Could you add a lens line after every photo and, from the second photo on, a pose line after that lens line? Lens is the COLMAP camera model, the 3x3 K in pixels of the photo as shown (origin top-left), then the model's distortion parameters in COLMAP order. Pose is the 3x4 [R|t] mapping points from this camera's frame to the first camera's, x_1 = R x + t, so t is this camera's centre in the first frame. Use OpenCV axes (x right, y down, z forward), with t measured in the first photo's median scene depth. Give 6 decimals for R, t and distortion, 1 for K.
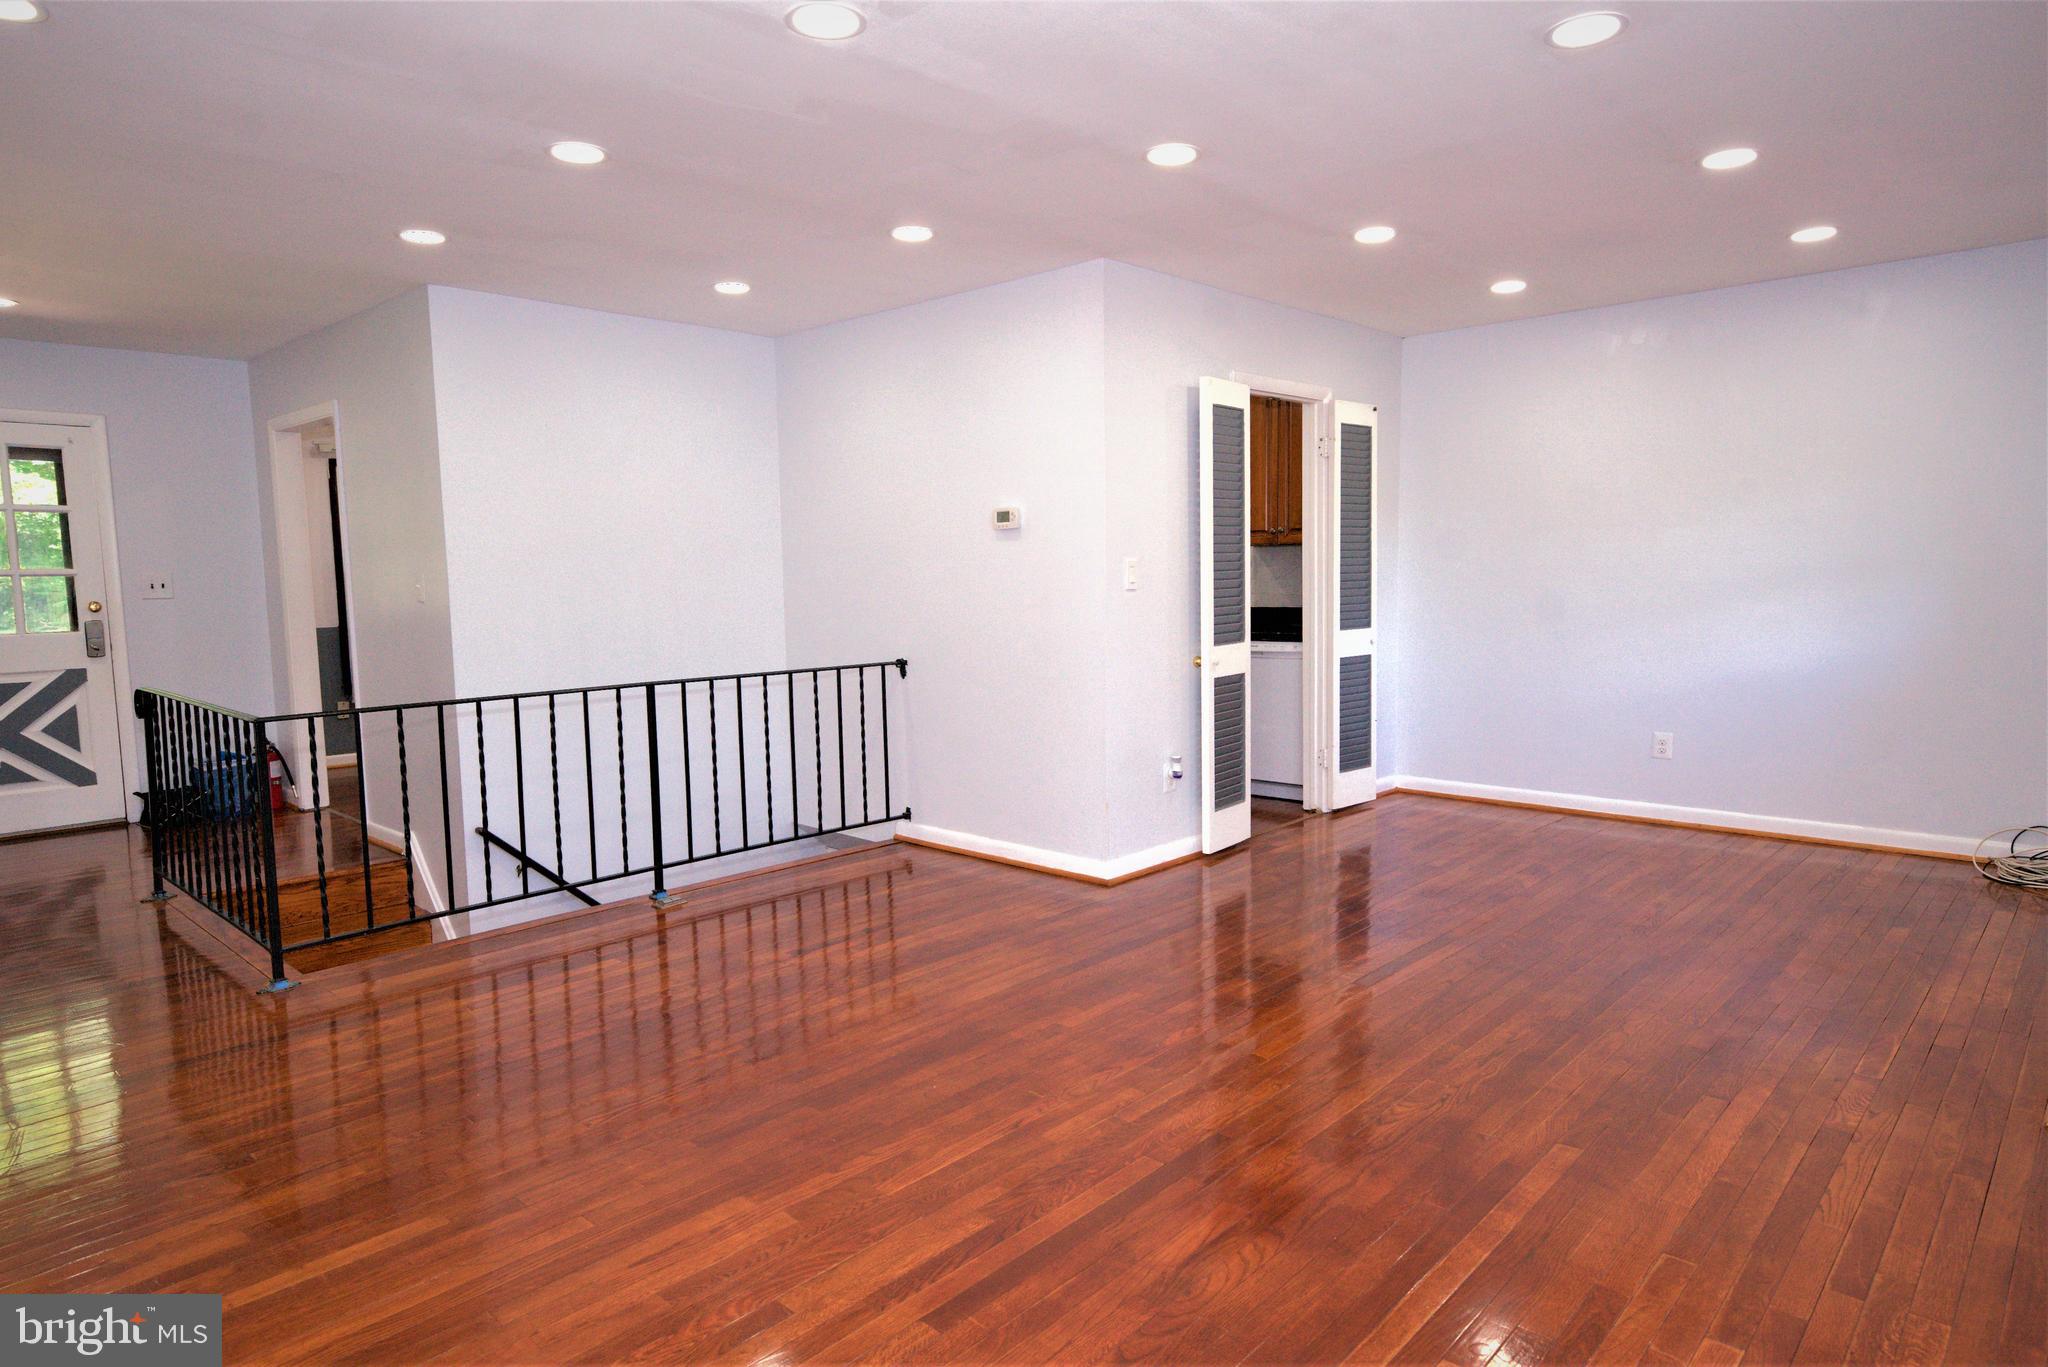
lens RADIAL K [[1163.2, 0, 1024.0], [0, 1163.2, 683.5], [0, 0, 1]] dist [0.003518, -0.000196]
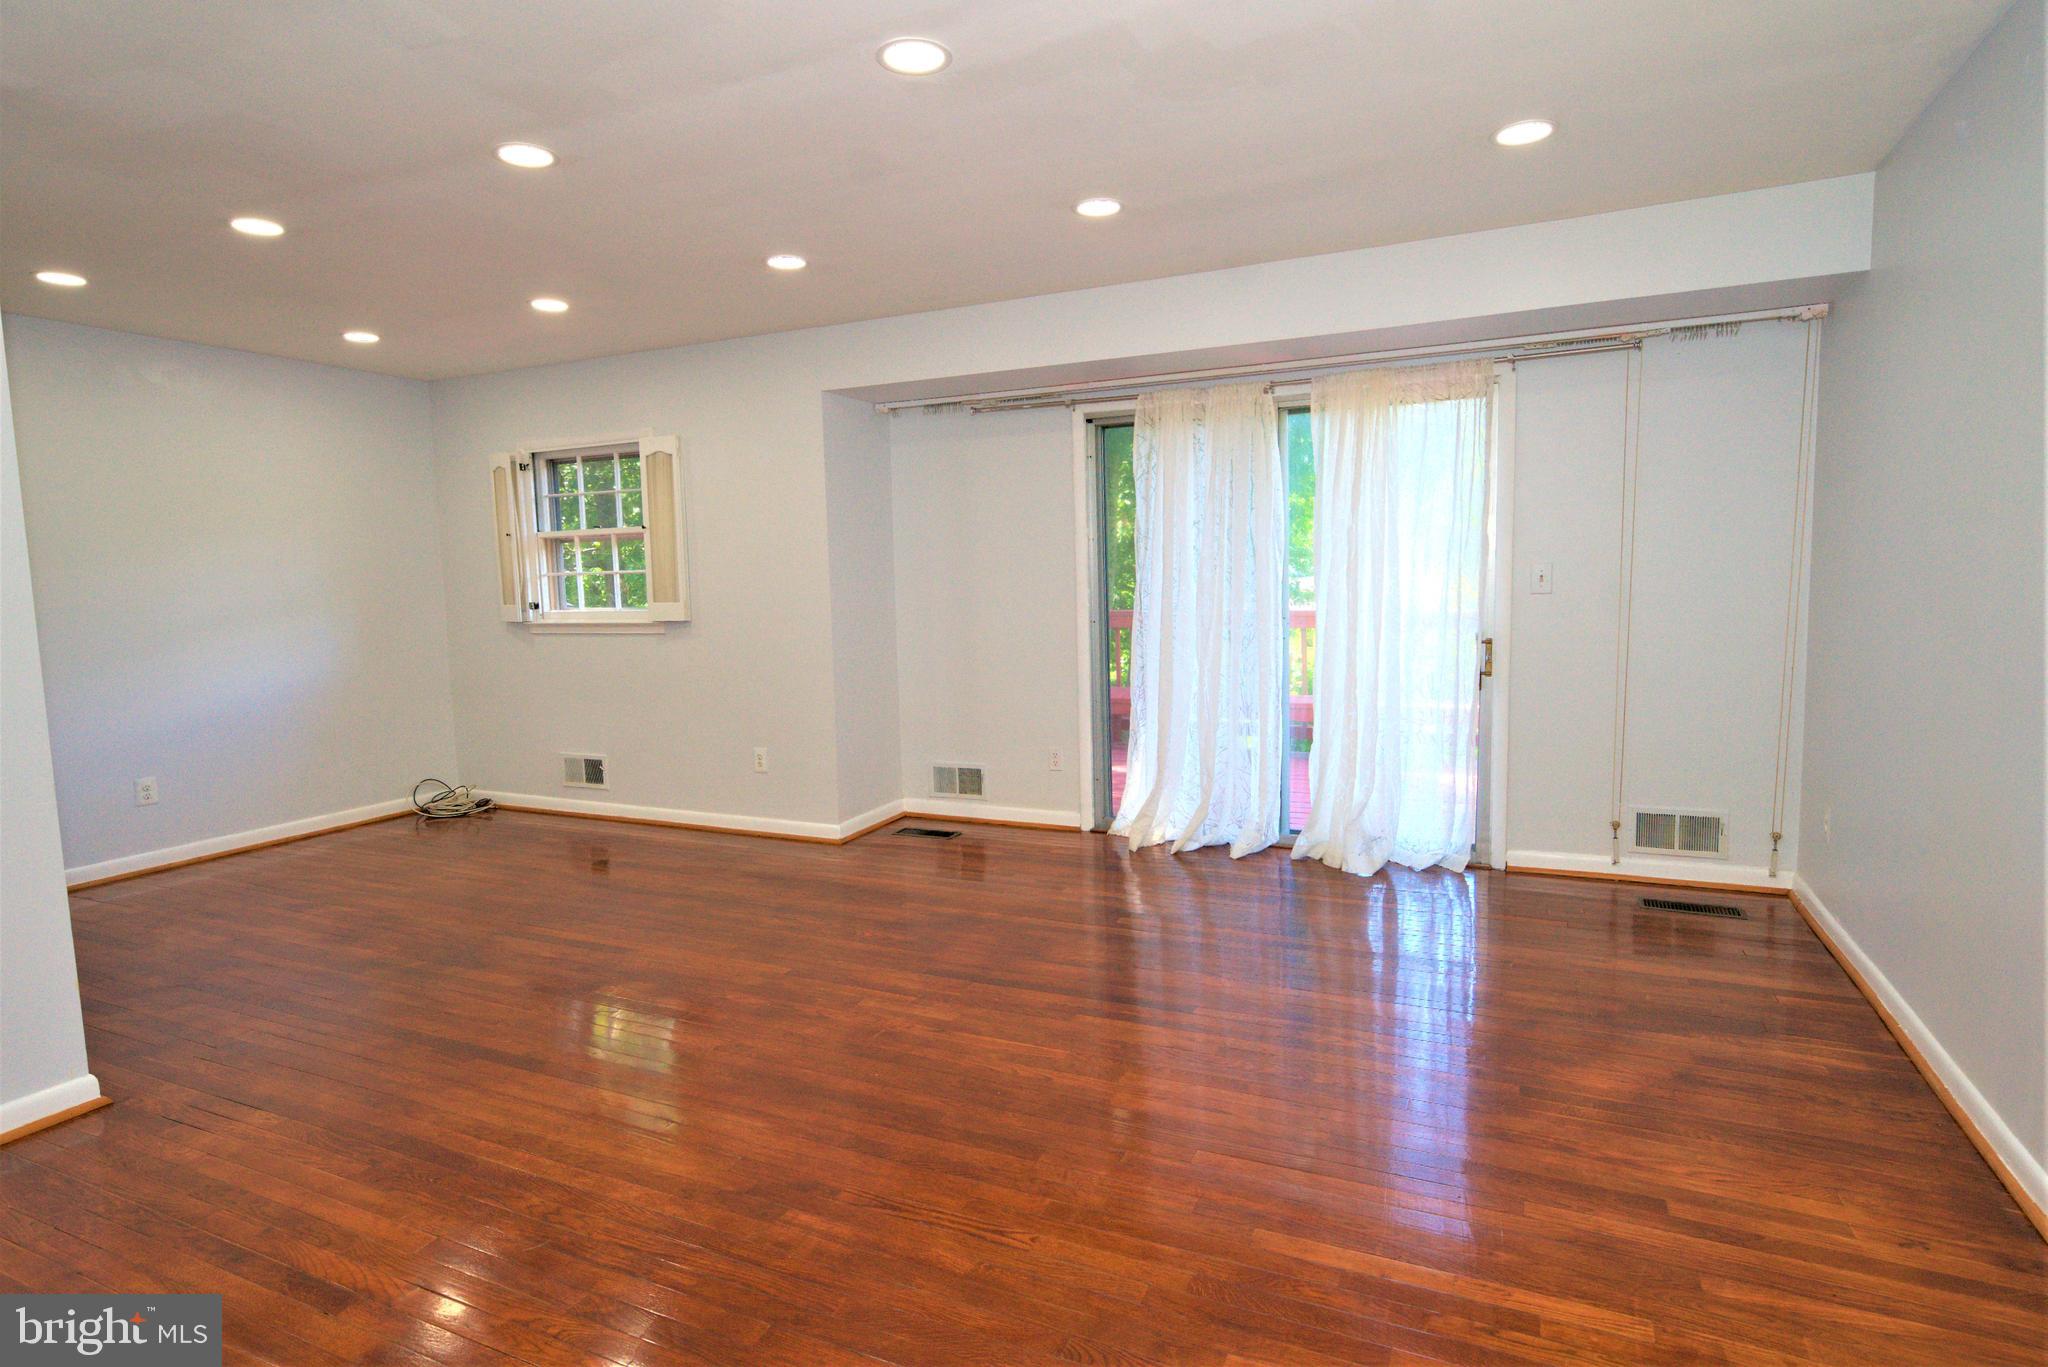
lens RADIAL K [[998.5, 0, 1024.0], [0, 998.5, 683.5], [0, 0, 1]] dist [-0.001004, -0.000093]
pose [[-0.263849, -0.080784, 0.961175, -1.046155], [0.122127, 0.985669, 0.116367, -0.103281], [-0.956801, 0.148089, -0.250202, 1.141390]]
